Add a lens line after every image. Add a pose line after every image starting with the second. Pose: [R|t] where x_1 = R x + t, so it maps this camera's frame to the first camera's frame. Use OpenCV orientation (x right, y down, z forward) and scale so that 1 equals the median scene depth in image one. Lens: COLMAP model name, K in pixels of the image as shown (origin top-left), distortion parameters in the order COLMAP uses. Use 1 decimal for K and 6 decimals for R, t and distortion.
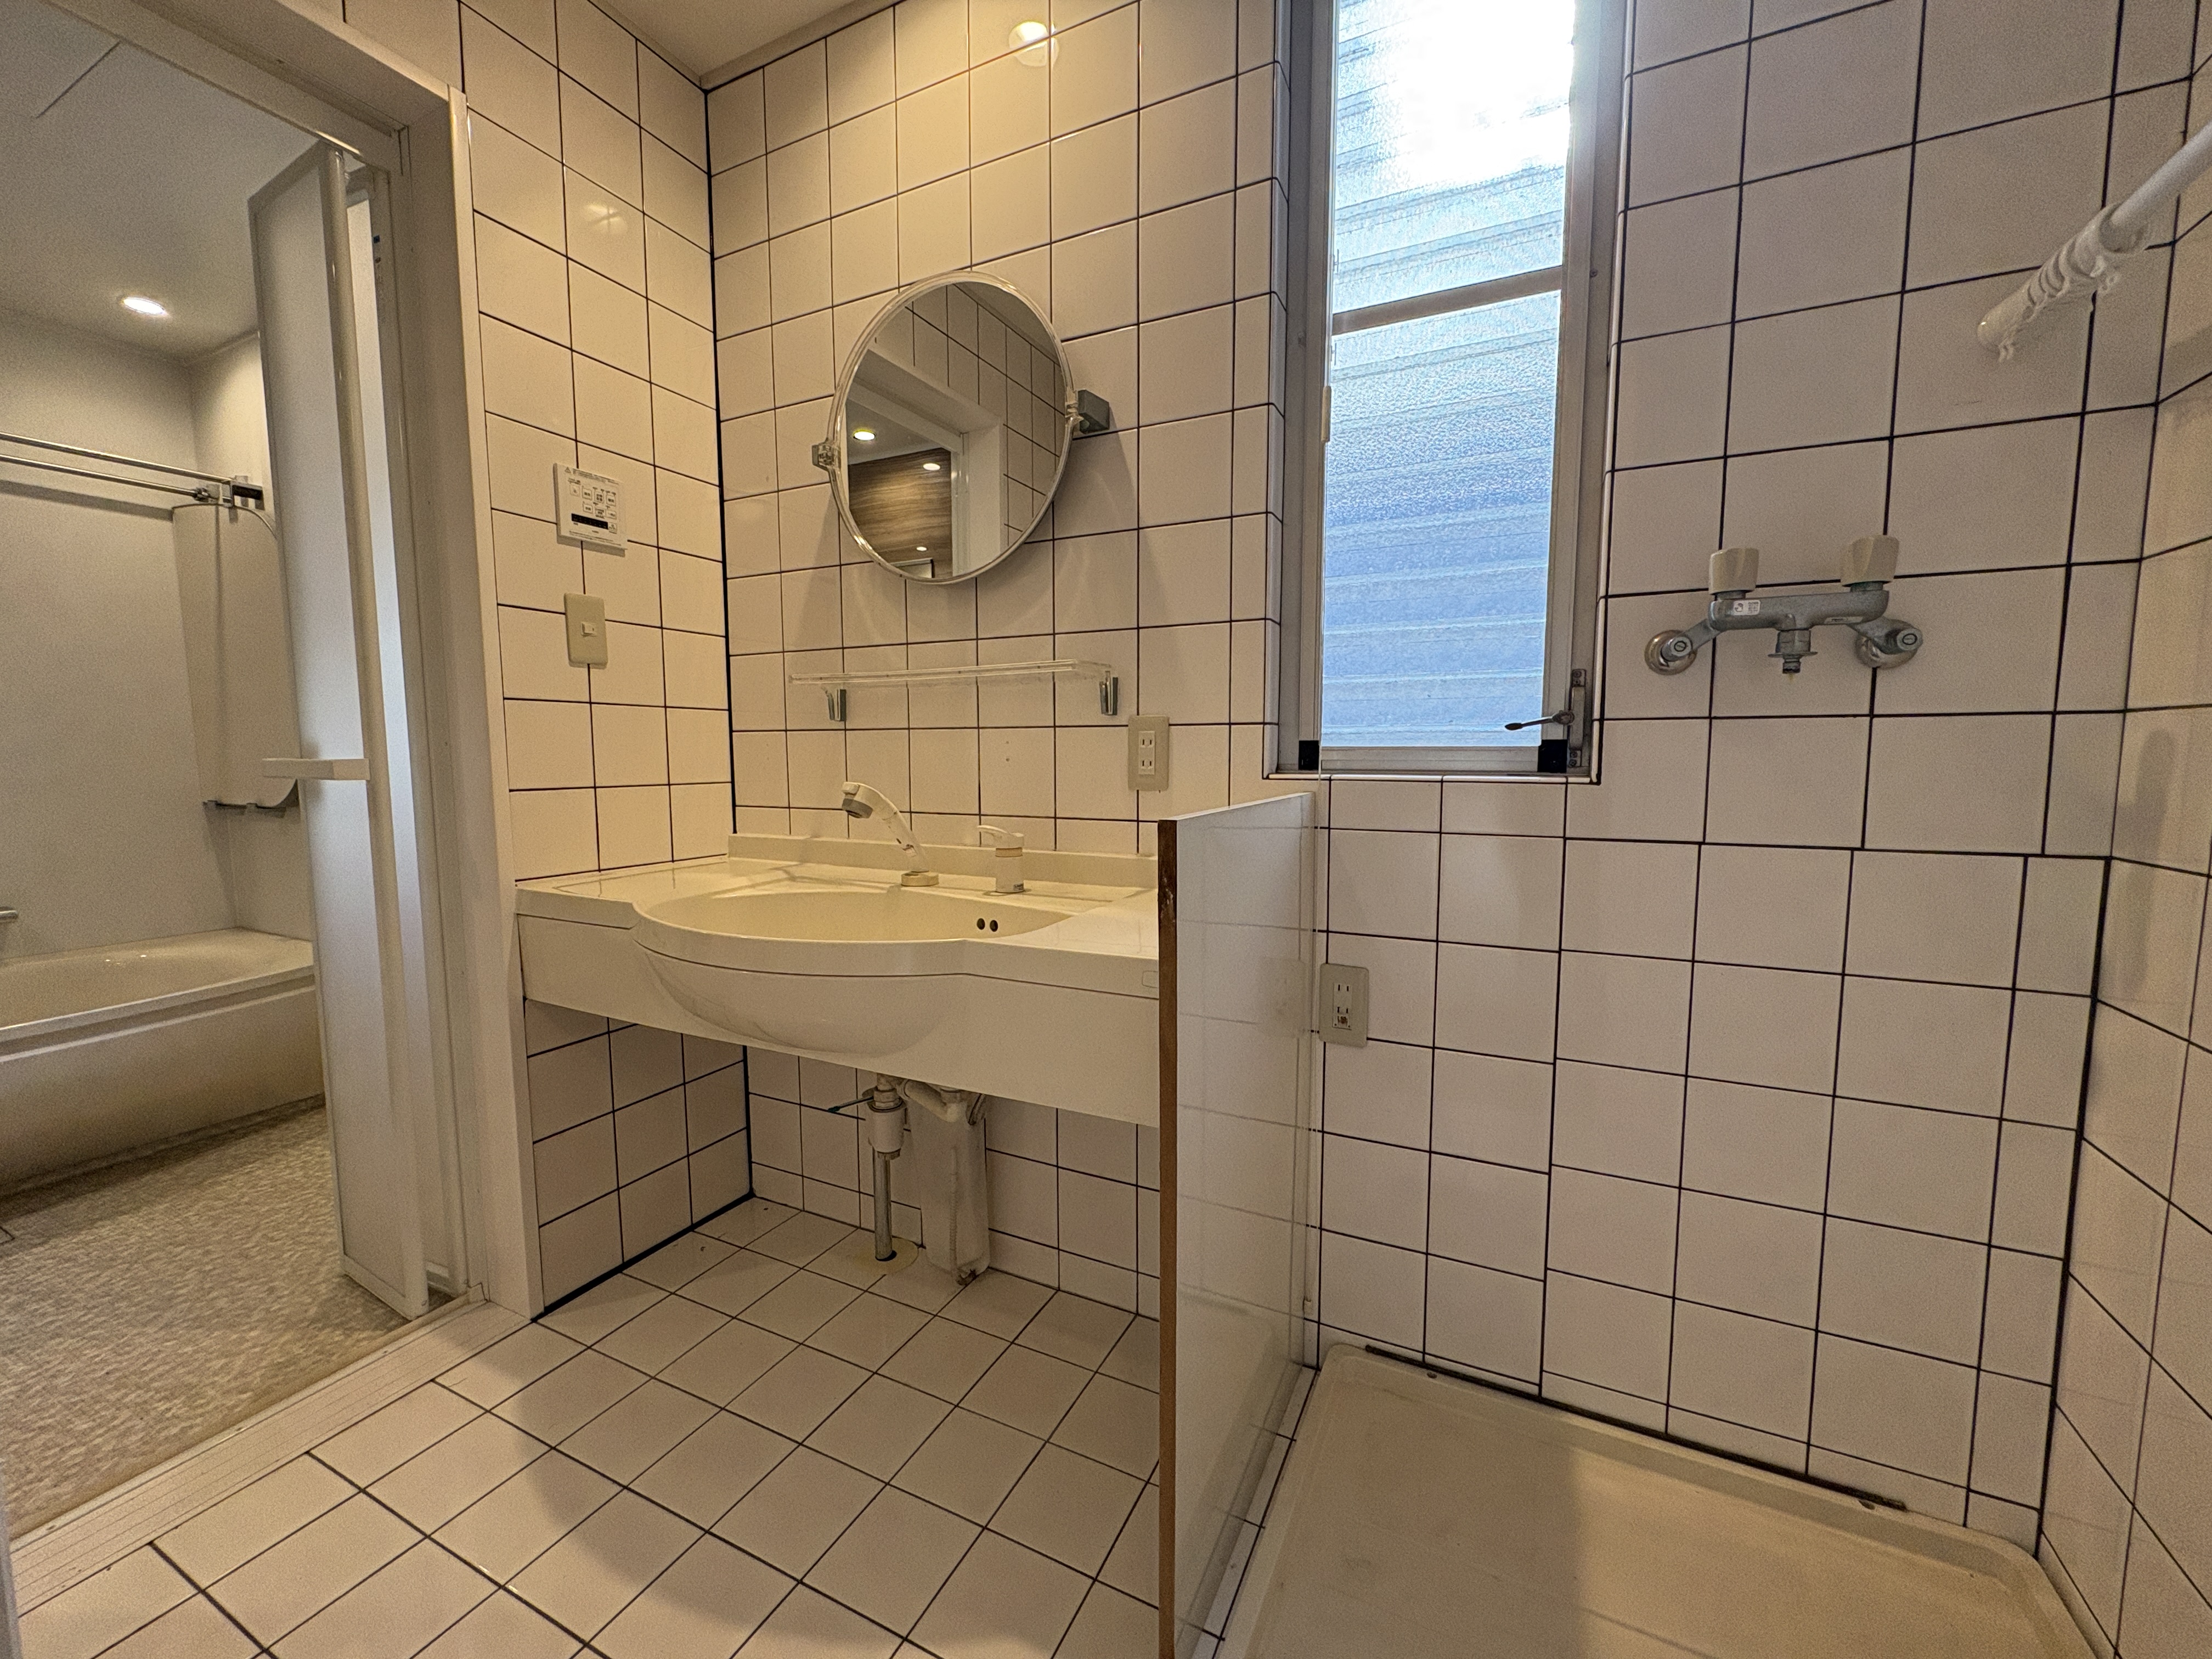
lens RADIAL K [[882.4, 0, 1106.1], [0, 882.4, 833.3], [0, 0, 1]] dist [-0.001257, -0.000294]
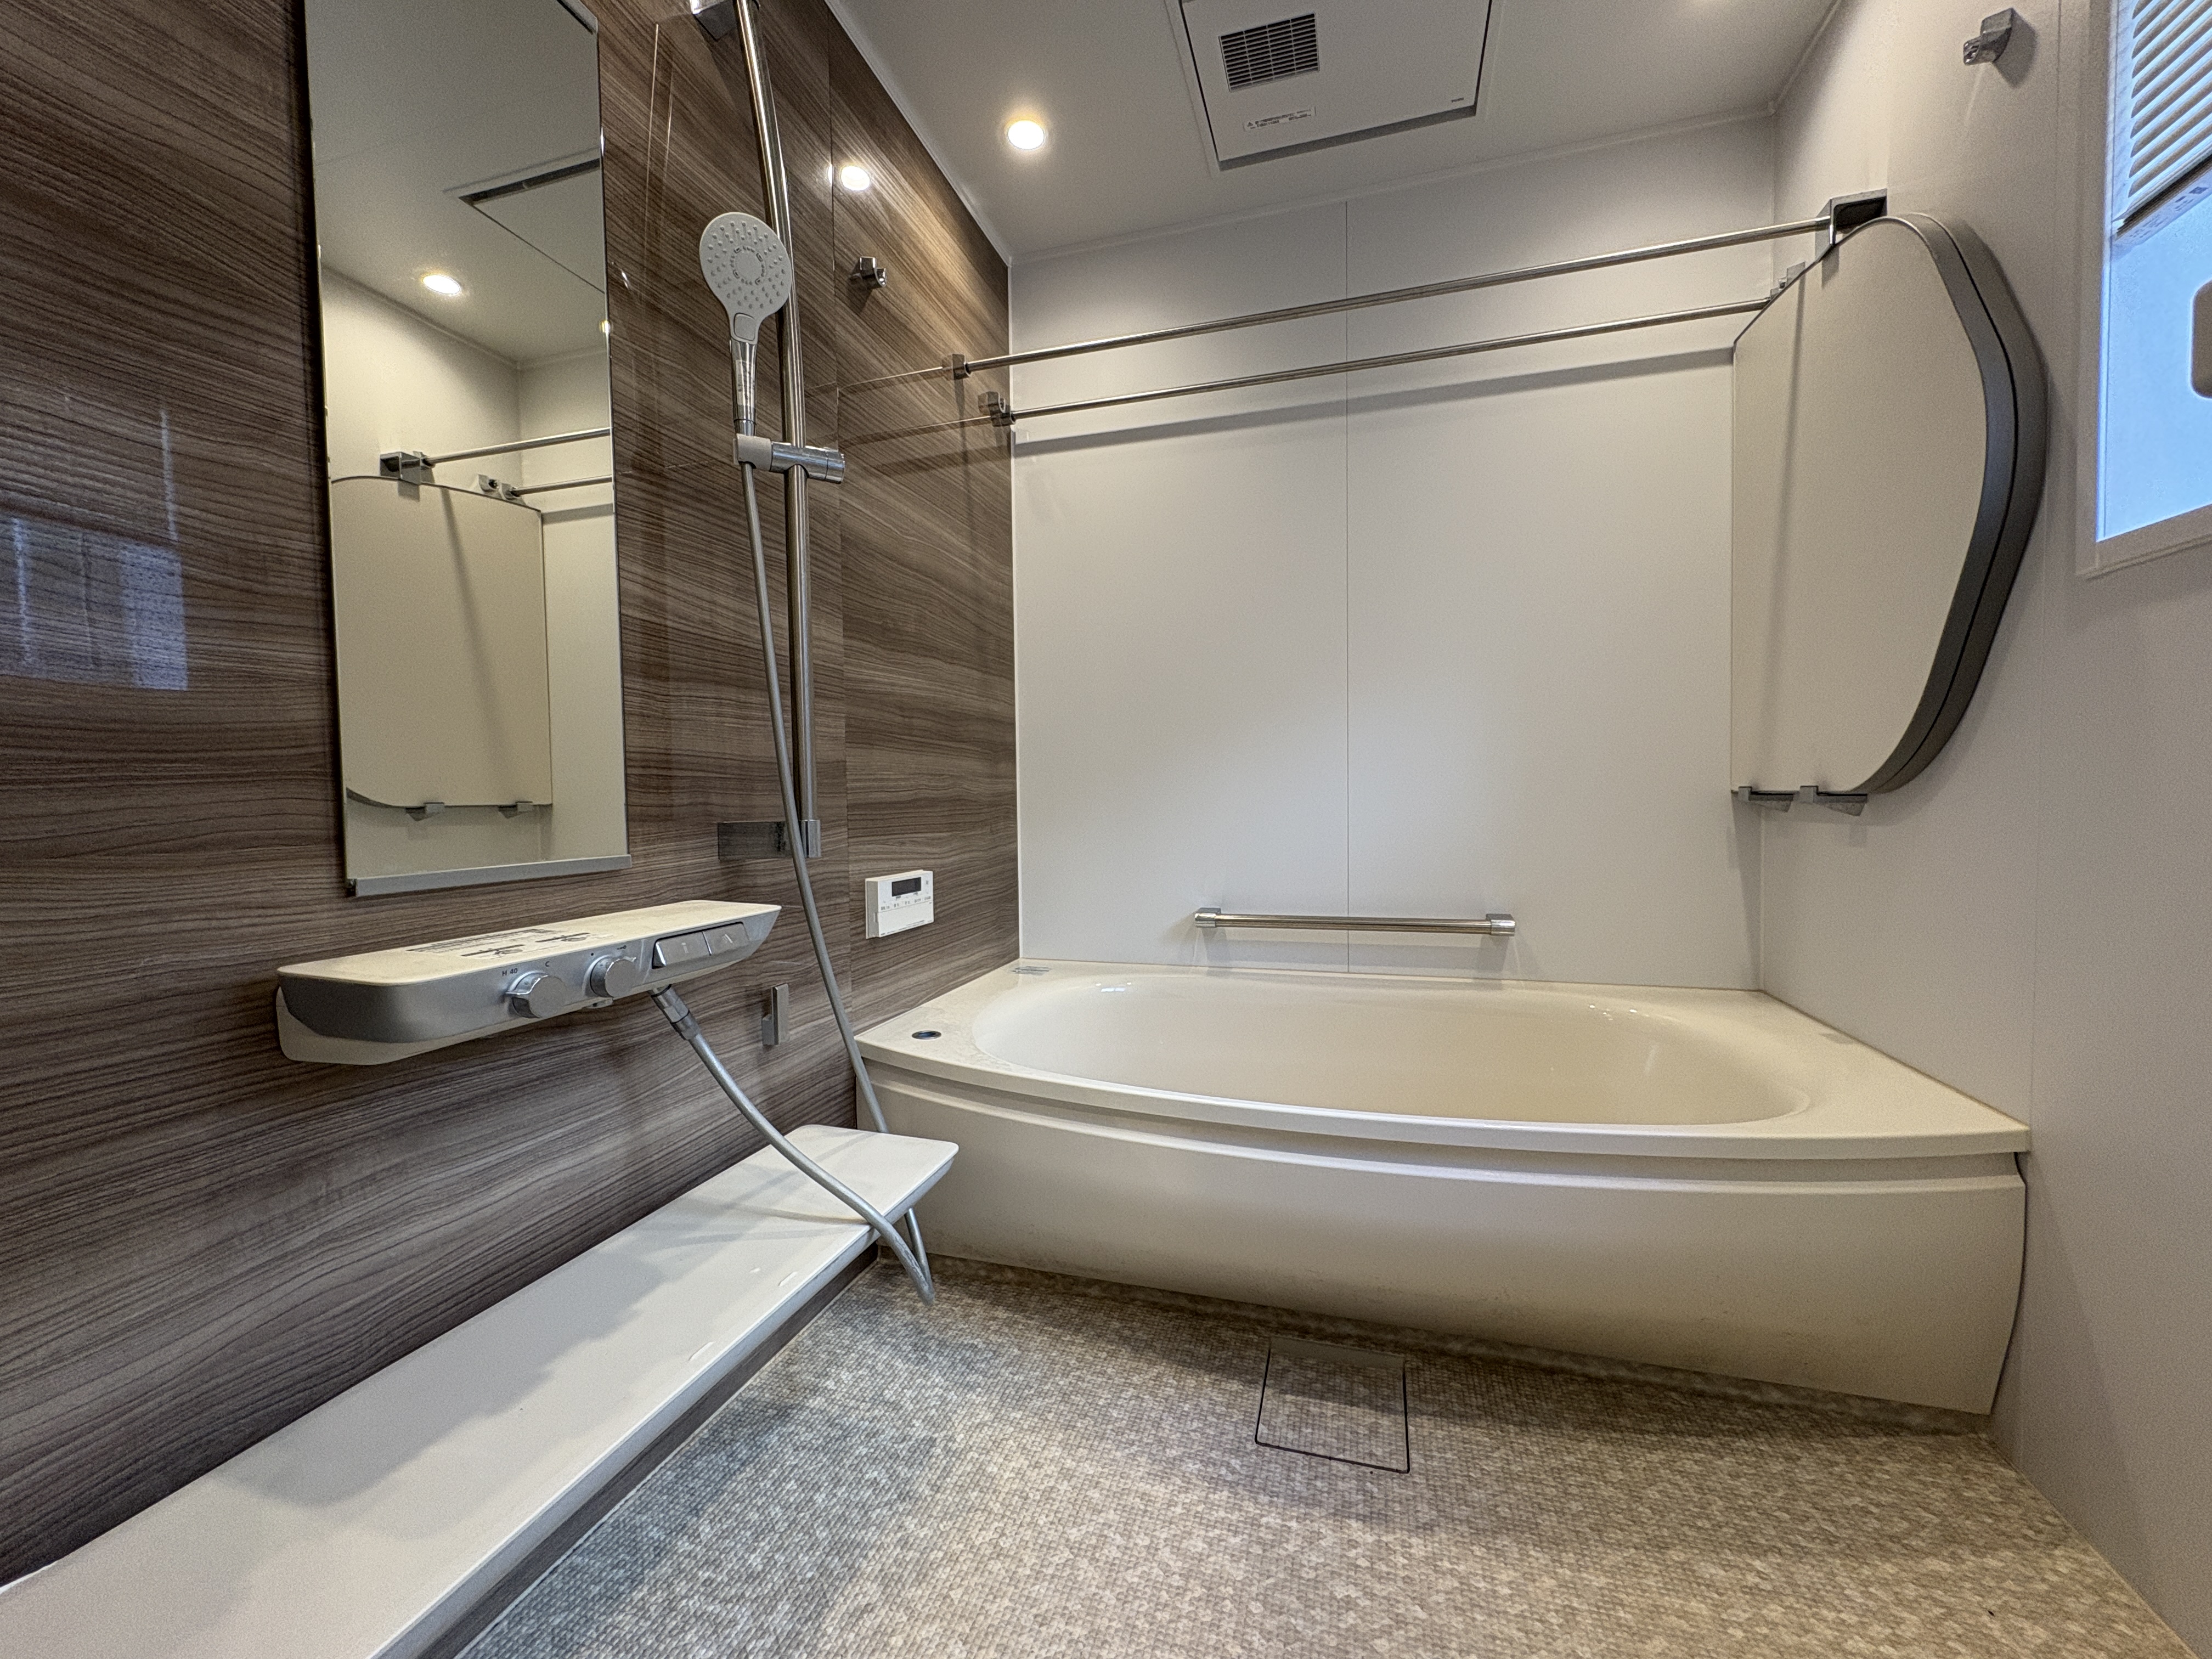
lens RADIAL K [[882.4, 0, 1107.0], [0, 882.4, 833.0], [0, 0, 1]] dist [-0.001257, -0.000294]
pose [[0.166126, 0.038402, -0.985356, -0.475975], [-0.074731, 0.996858, 0.026251, 0.013612], [0.983269, 0.069275, 0.168474, 0.454617]]
